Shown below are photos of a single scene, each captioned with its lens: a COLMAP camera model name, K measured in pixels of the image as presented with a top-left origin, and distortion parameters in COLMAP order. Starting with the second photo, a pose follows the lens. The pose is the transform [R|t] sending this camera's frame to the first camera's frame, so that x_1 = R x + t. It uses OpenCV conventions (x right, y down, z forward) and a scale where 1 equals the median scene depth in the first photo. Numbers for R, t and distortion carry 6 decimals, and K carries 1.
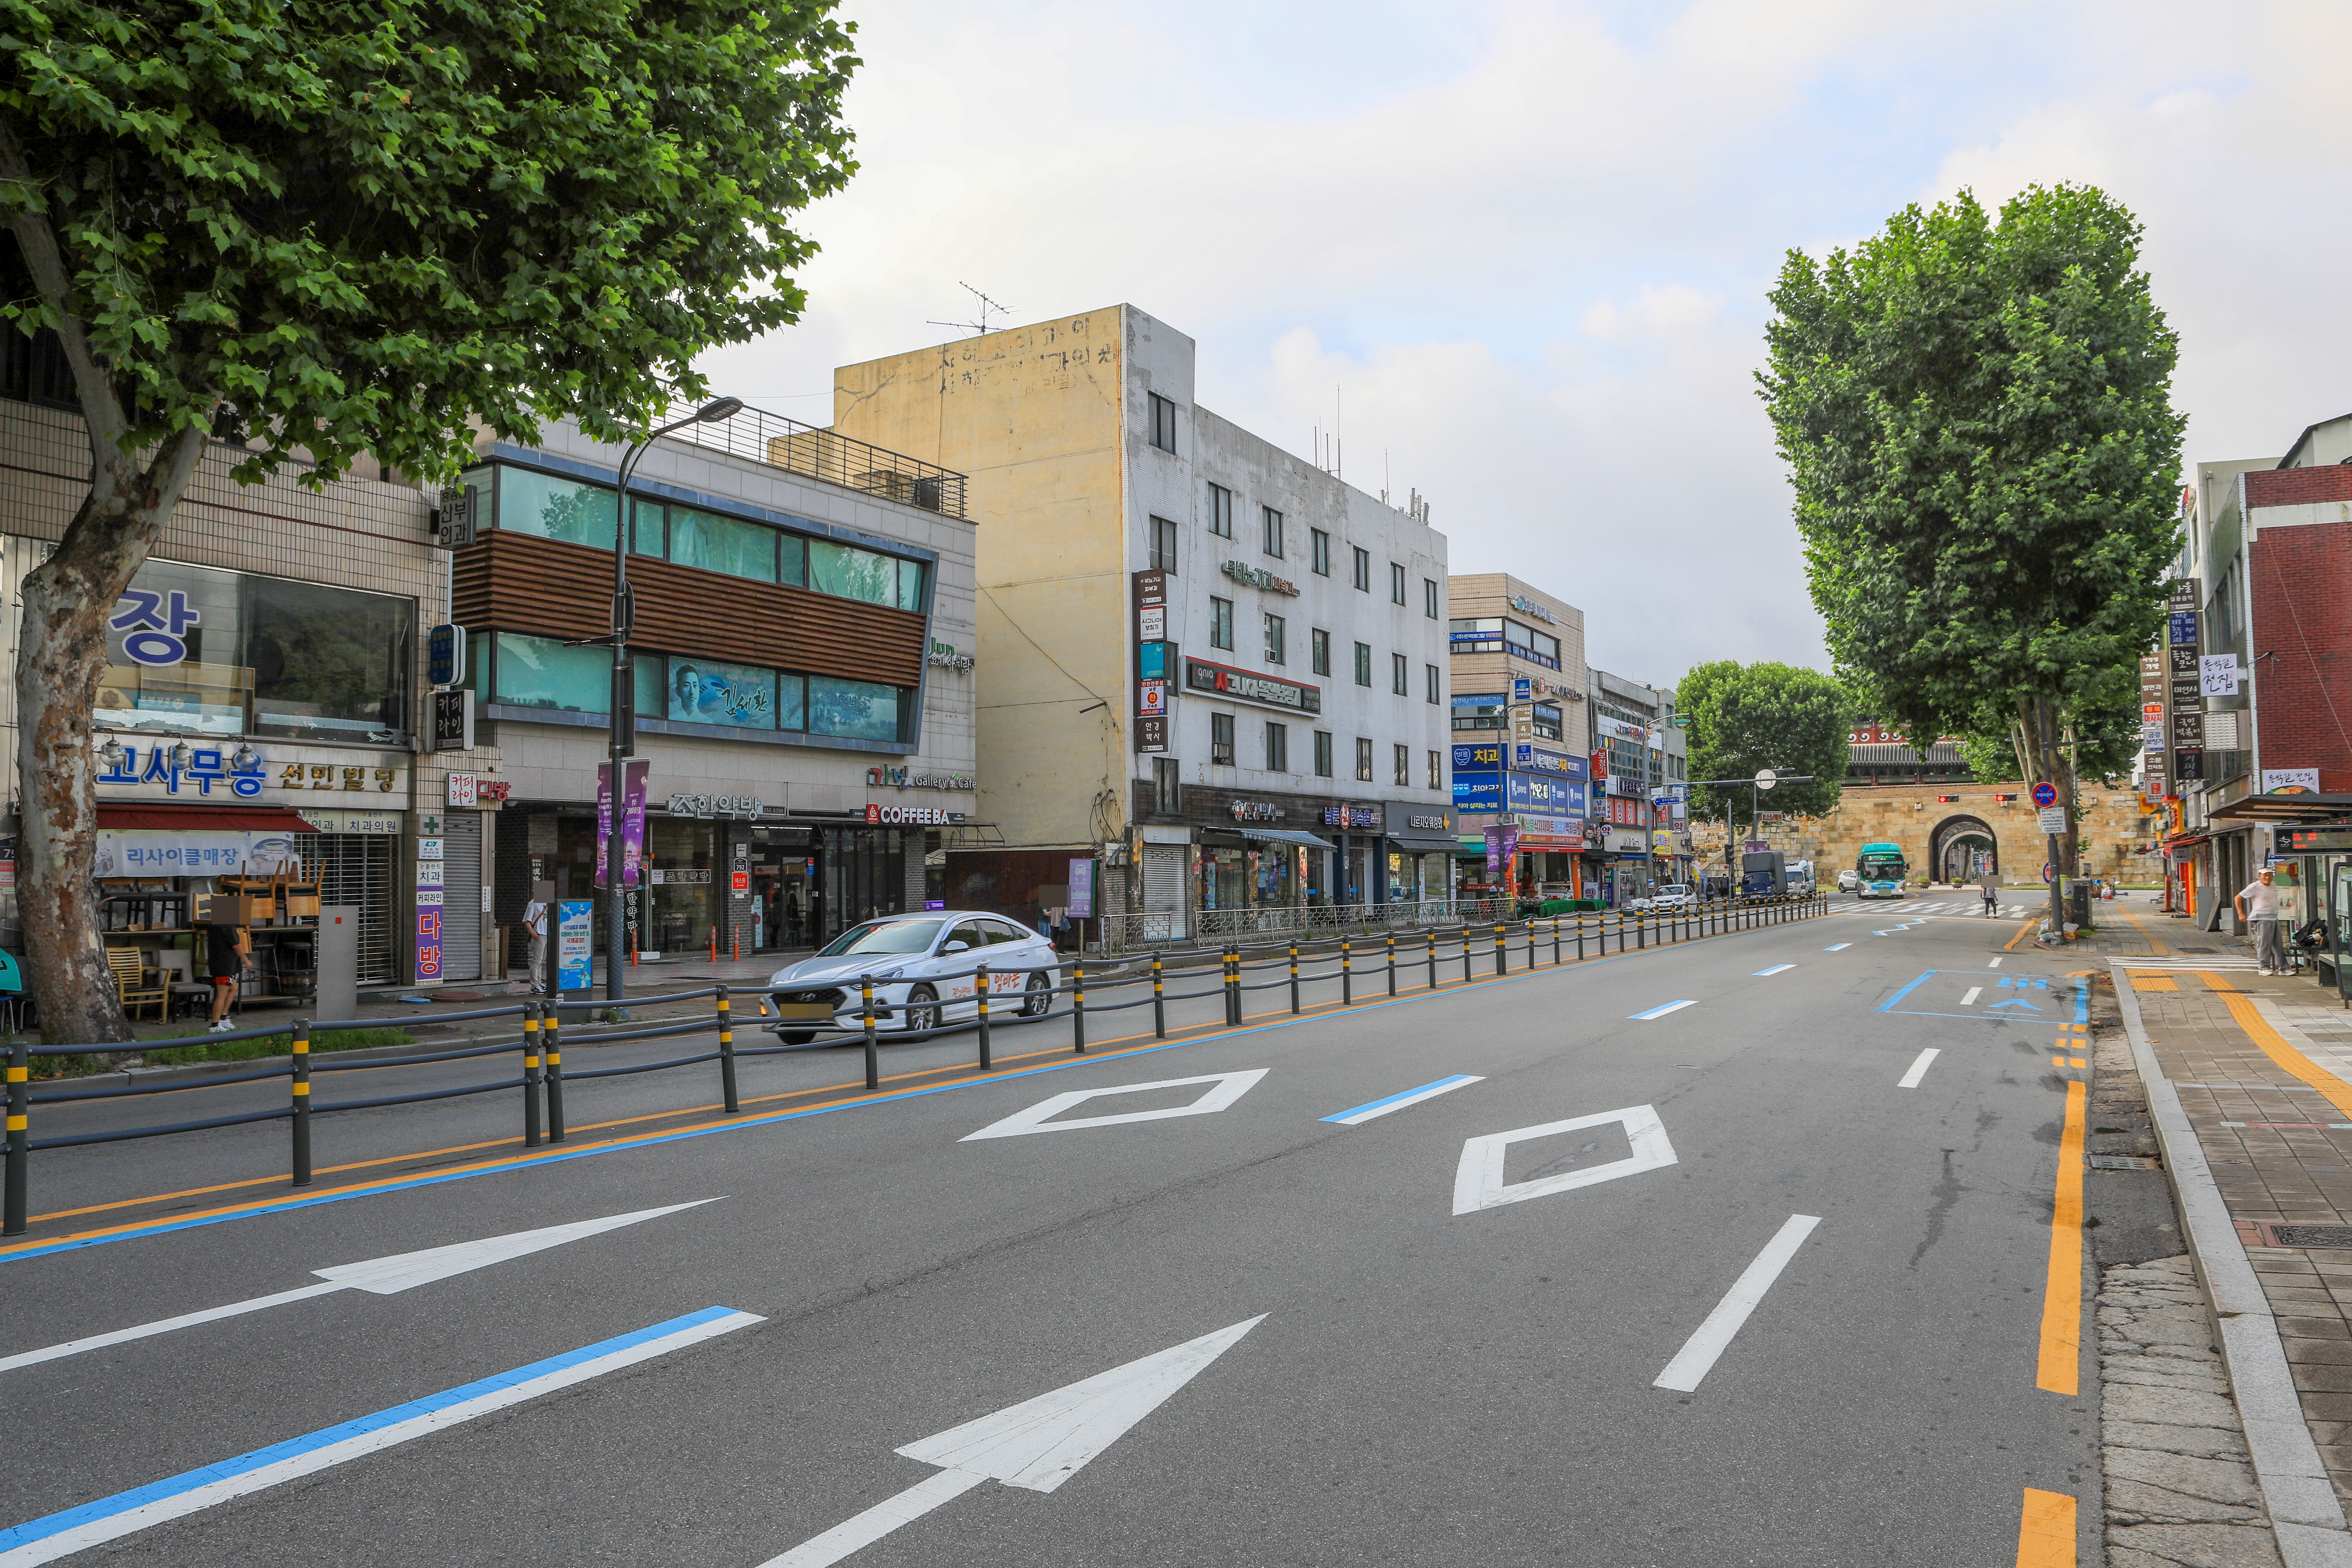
lens RADIAL K [[1636.8, 0, 1175.6], [0, 1636.8, 779.8], [0, 0, 1]] dist [-0.040897, -0.000410]
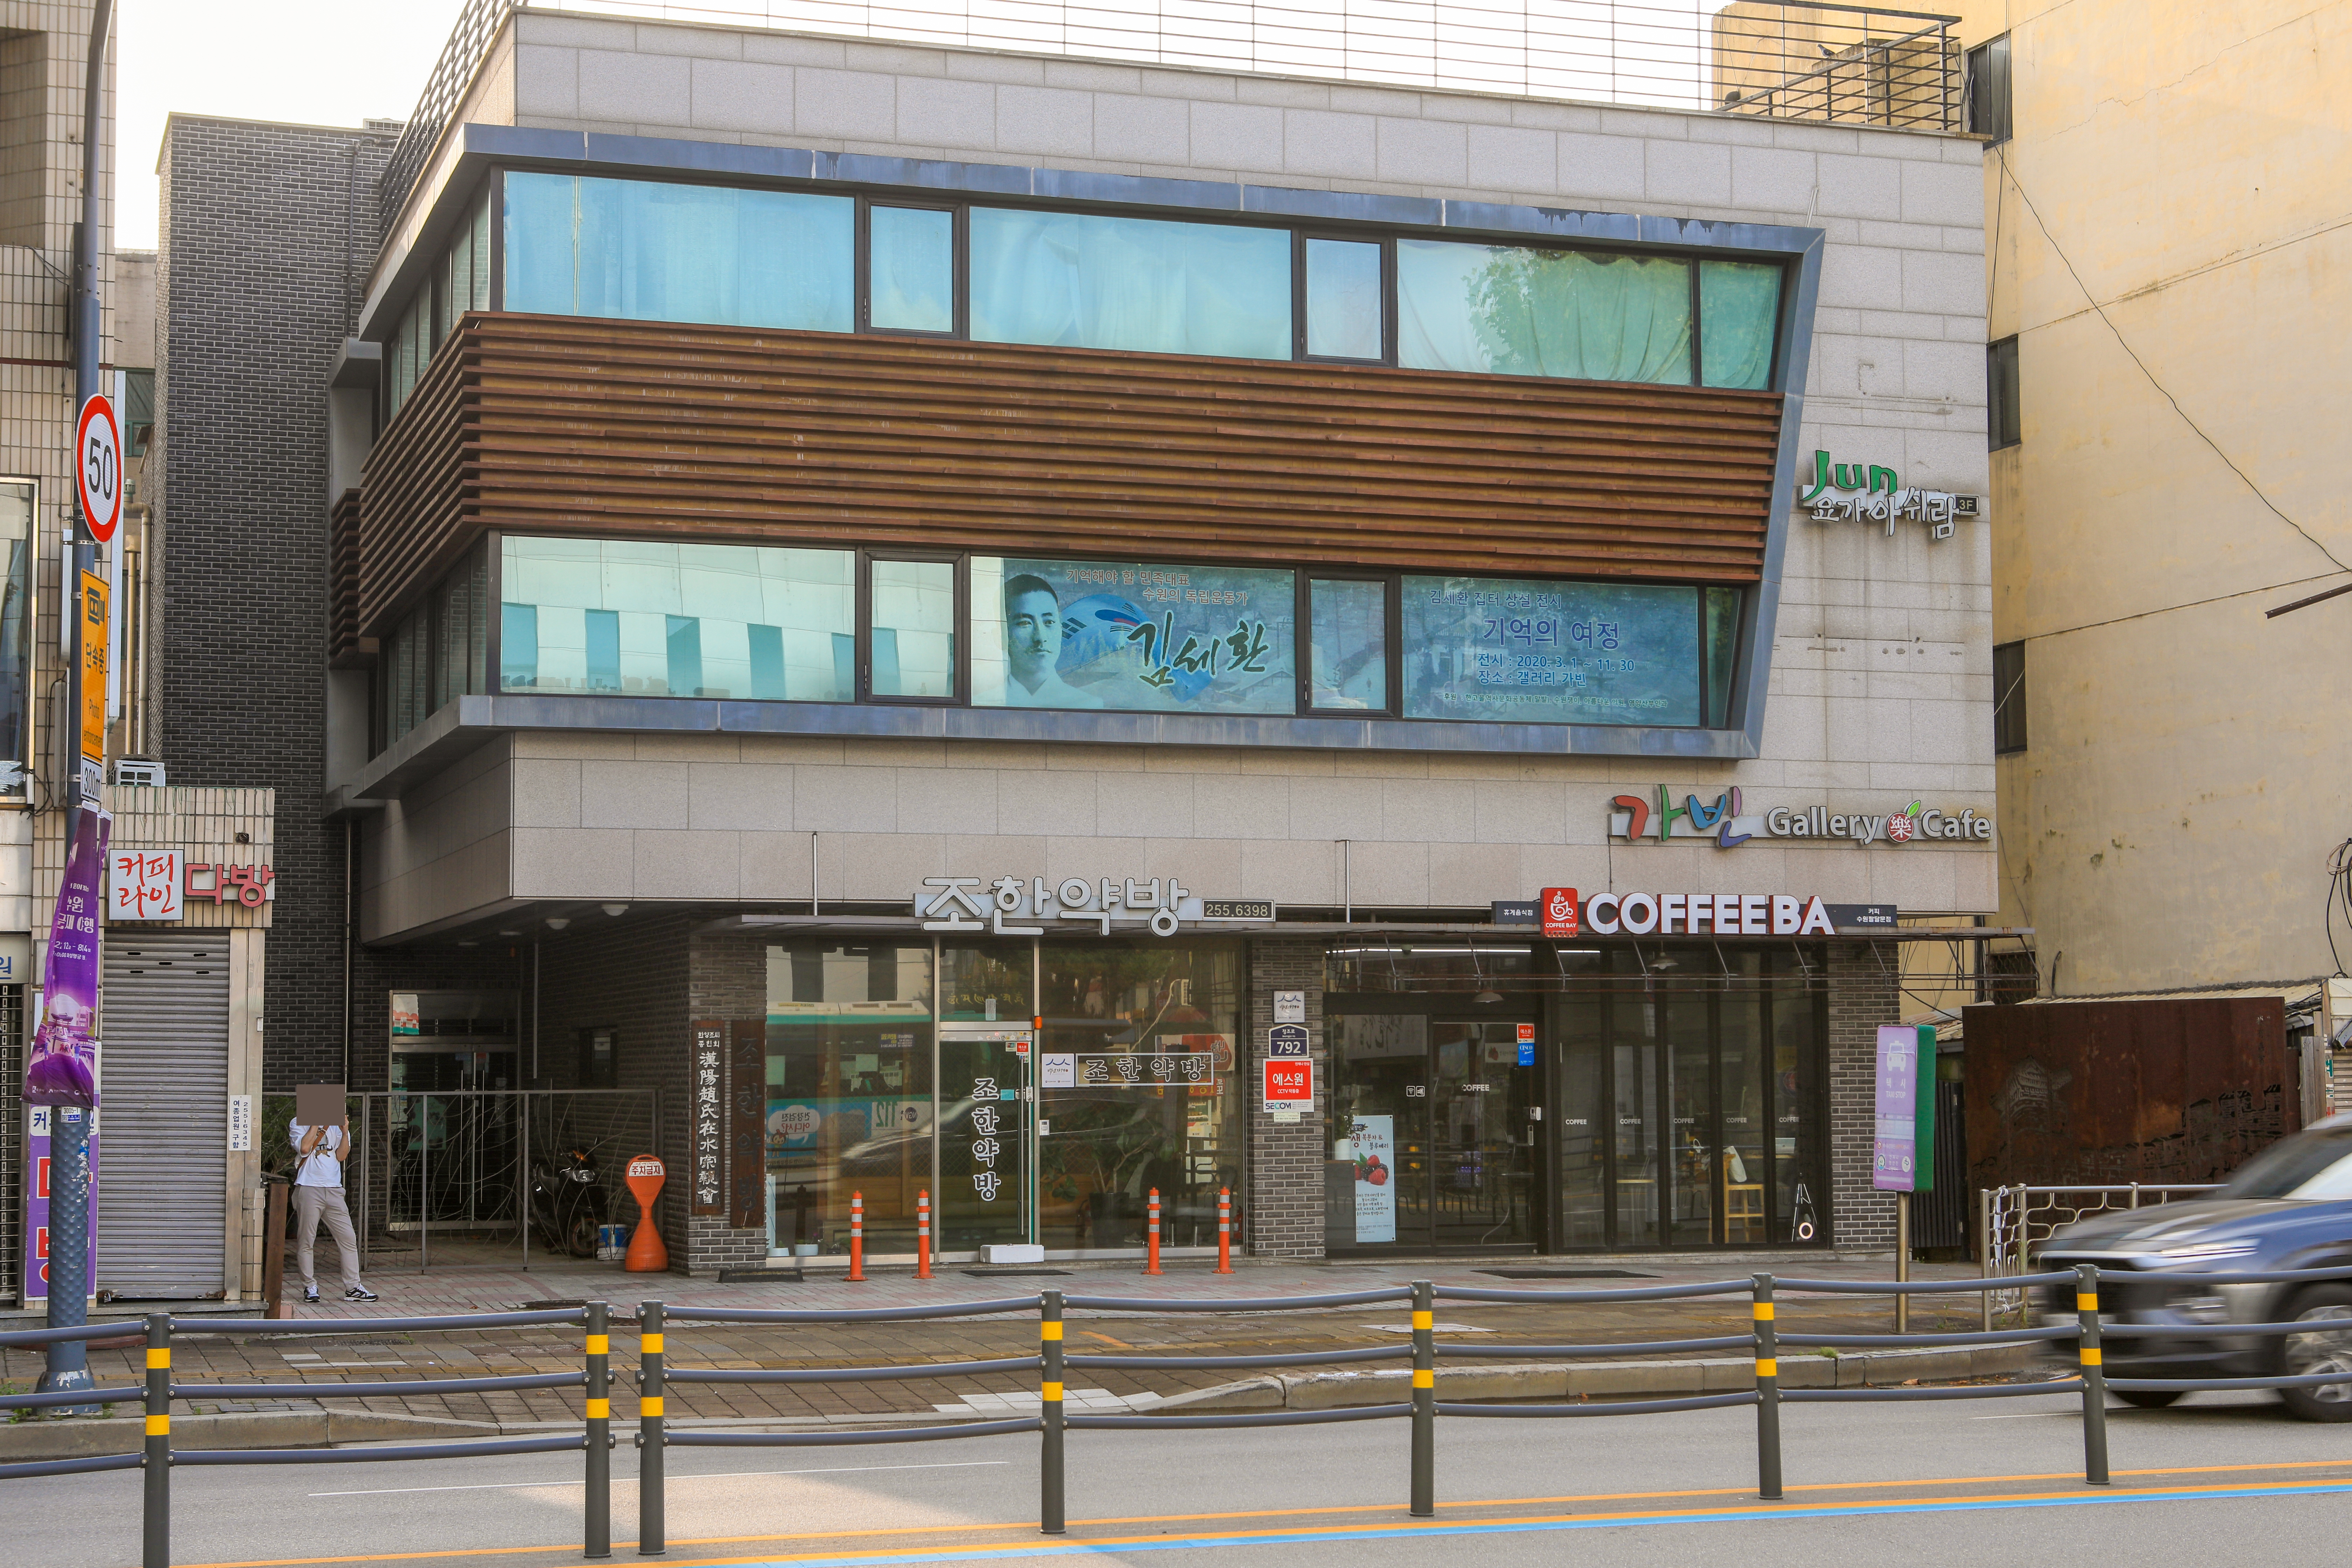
lens RADIAL K [[3547.6, 0, 1177.6], [0, 3547.6, 787.8], [0, 0, 1]] dist [0.043634, 0.000000]
pose [[0.760219, -0.046845, -0.647976, 0.303636], [0.035712, 0.998902, -0.030317, 0.013663], [0.648685, -0.000093, 0.761057, 0.289296]]
